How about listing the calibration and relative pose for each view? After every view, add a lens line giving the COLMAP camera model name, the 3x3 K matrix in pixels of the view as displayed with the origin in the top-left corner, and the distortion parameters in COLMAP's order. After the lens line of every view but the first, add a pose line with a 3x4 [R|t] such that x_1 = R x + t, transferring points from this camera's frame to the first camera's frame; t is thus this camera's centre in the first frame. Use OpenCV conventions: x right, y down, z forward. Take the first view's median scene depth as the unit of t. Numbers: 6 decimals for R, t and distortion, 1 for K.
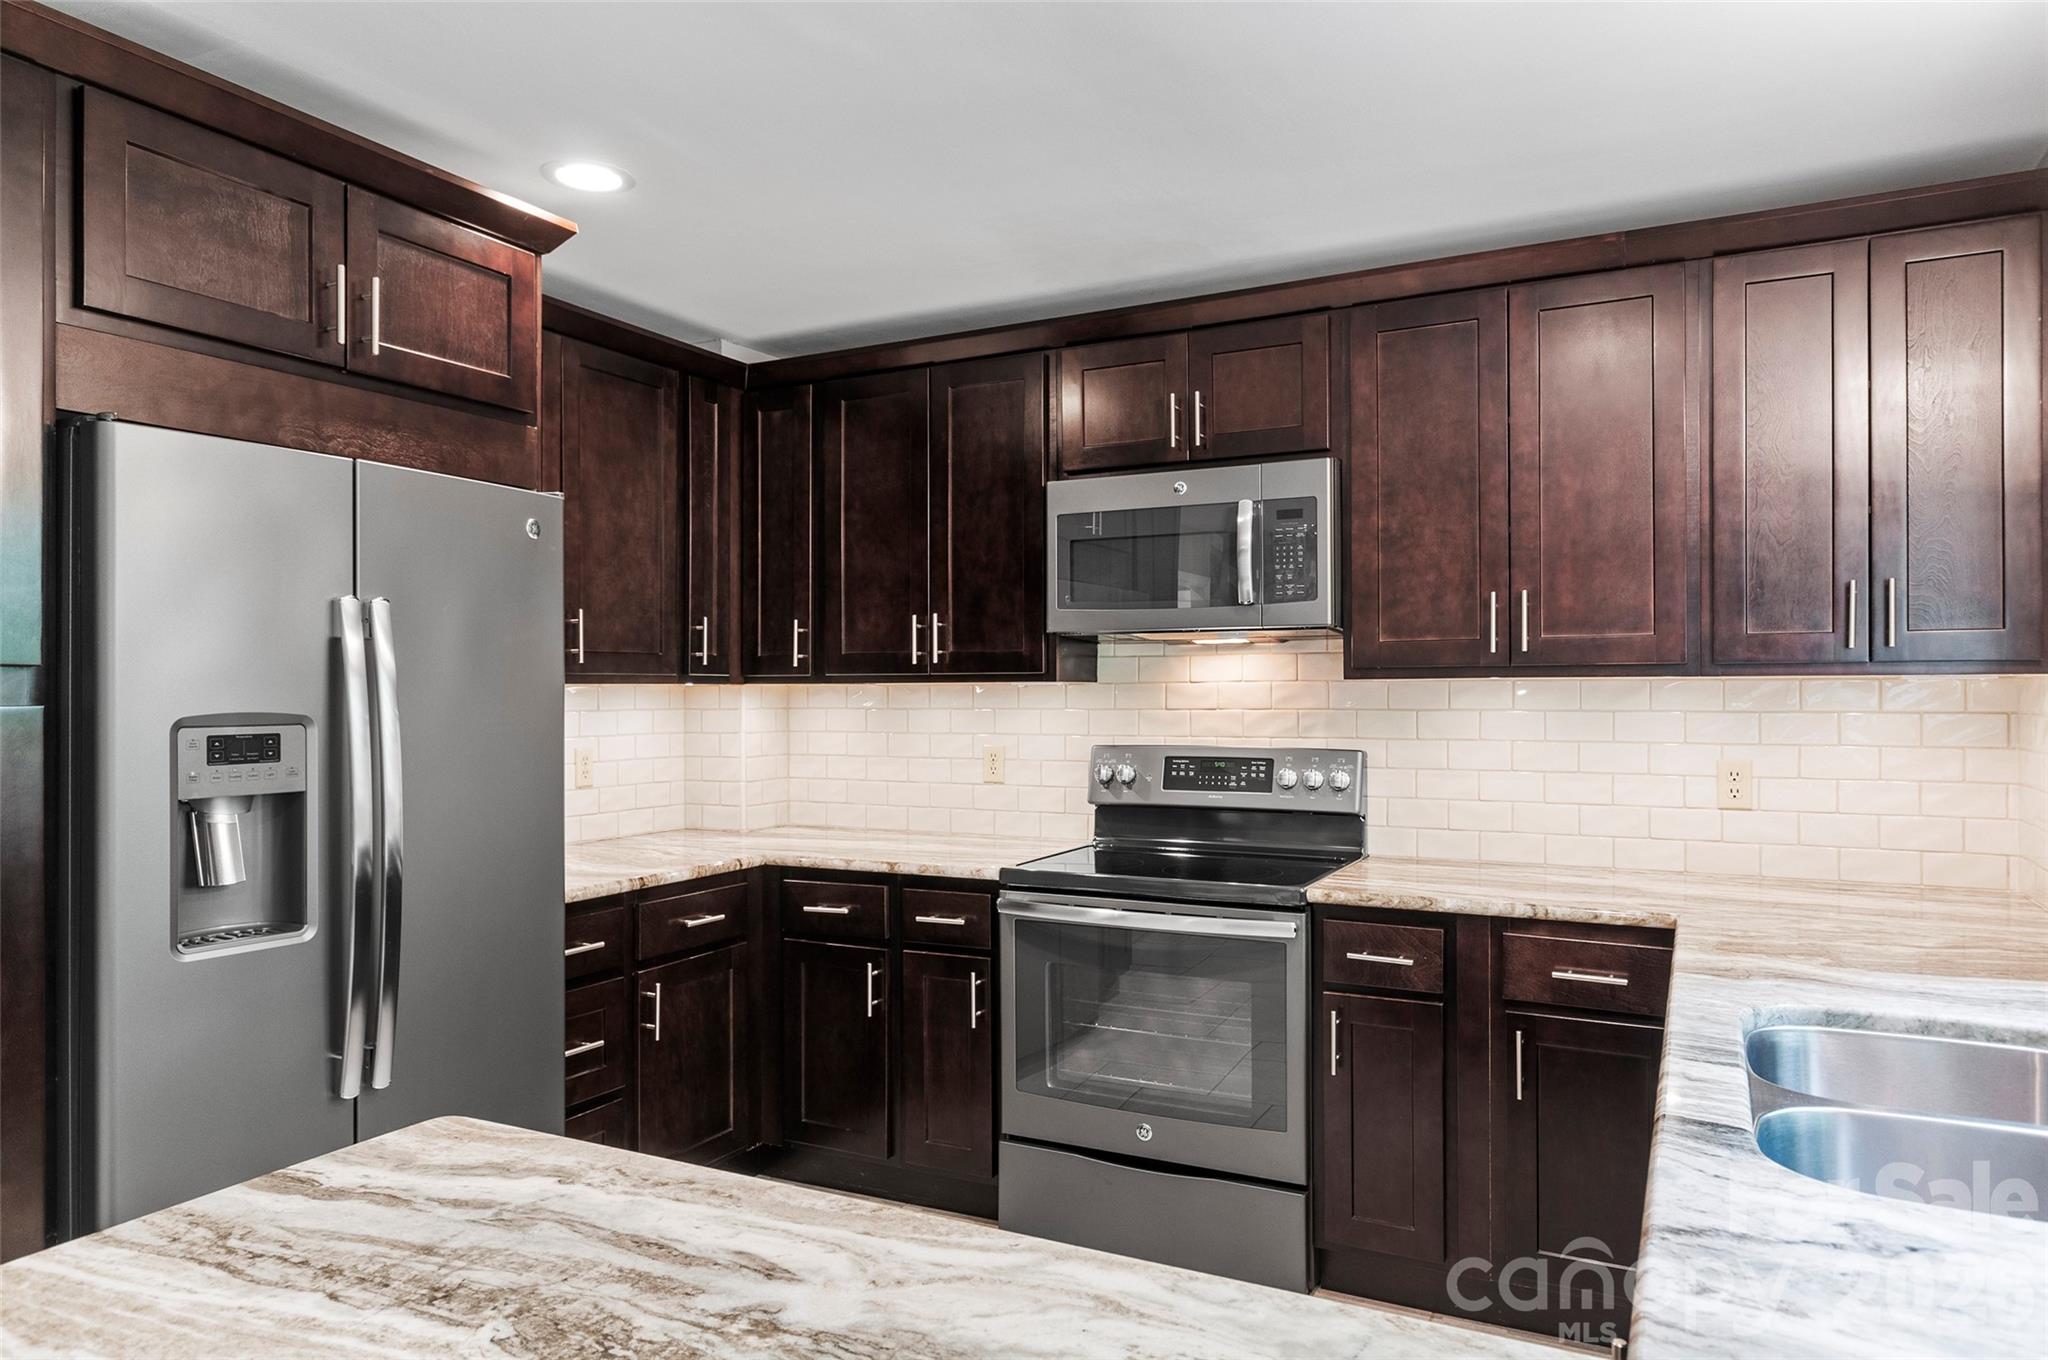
lens RADIAL K [[1298.7, 0, 1024.0], [0, 1298.7, 680.0], [0, 0, 1]] dist [0.003988, 0.002840]
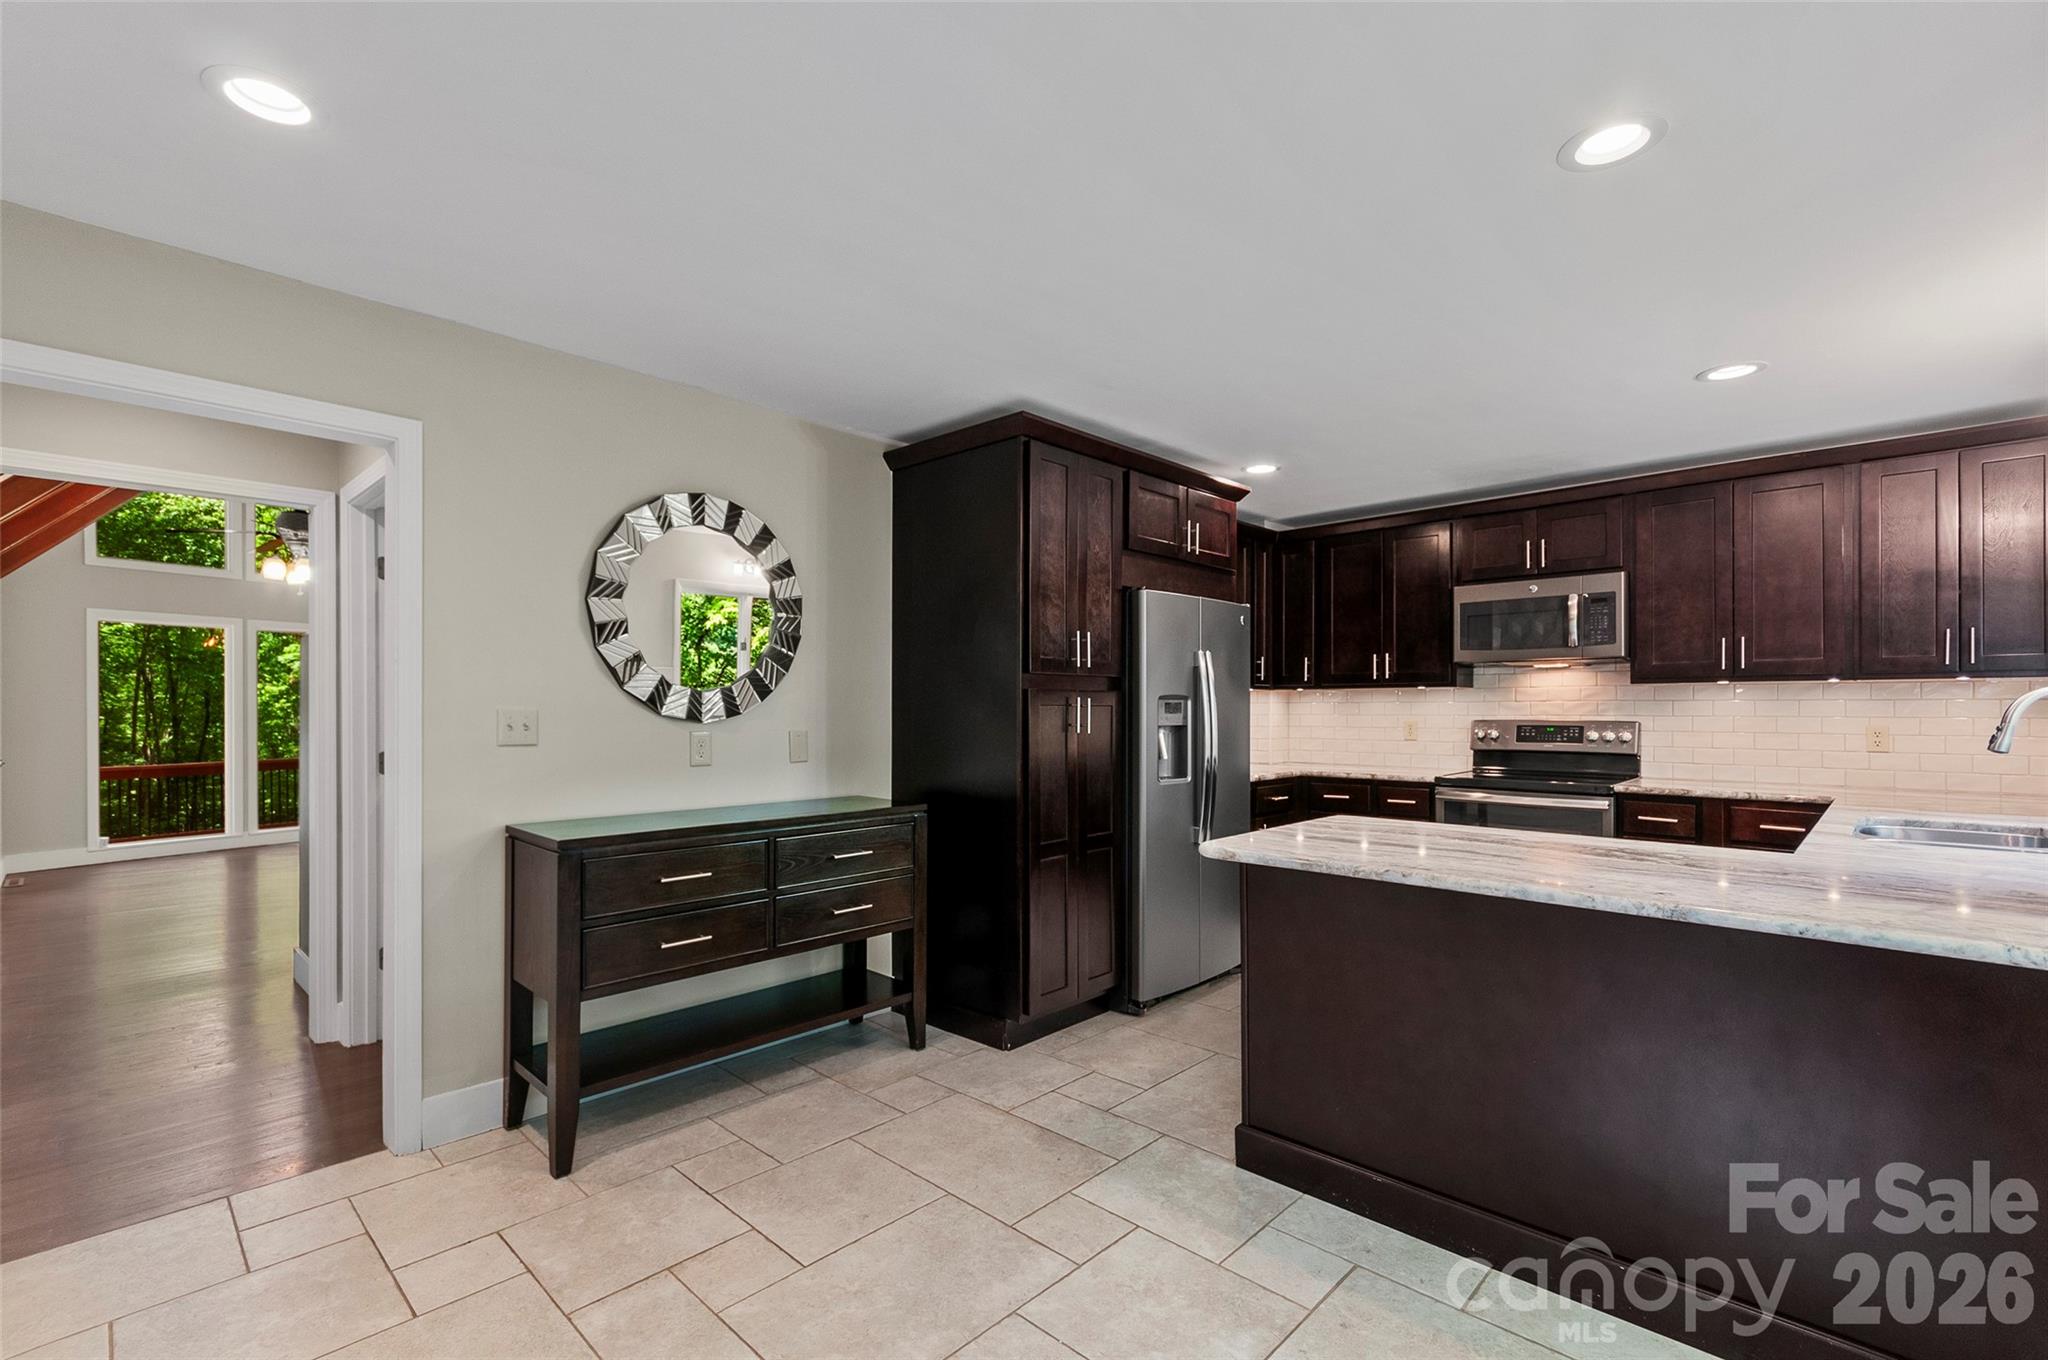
lens RADIAL K [[905.7, 0, 989.6], [0, 905.7, 704.8], [0, 0, 1]] dist [-0.001314, -0.000461]
pose [[0.952260, 0.002028, -0.305282, -0.261184], [-0.001108, 0.999994, 0.003188, 0.028285], [0.305287, -0.002697, 0.952257, -0.602811]]
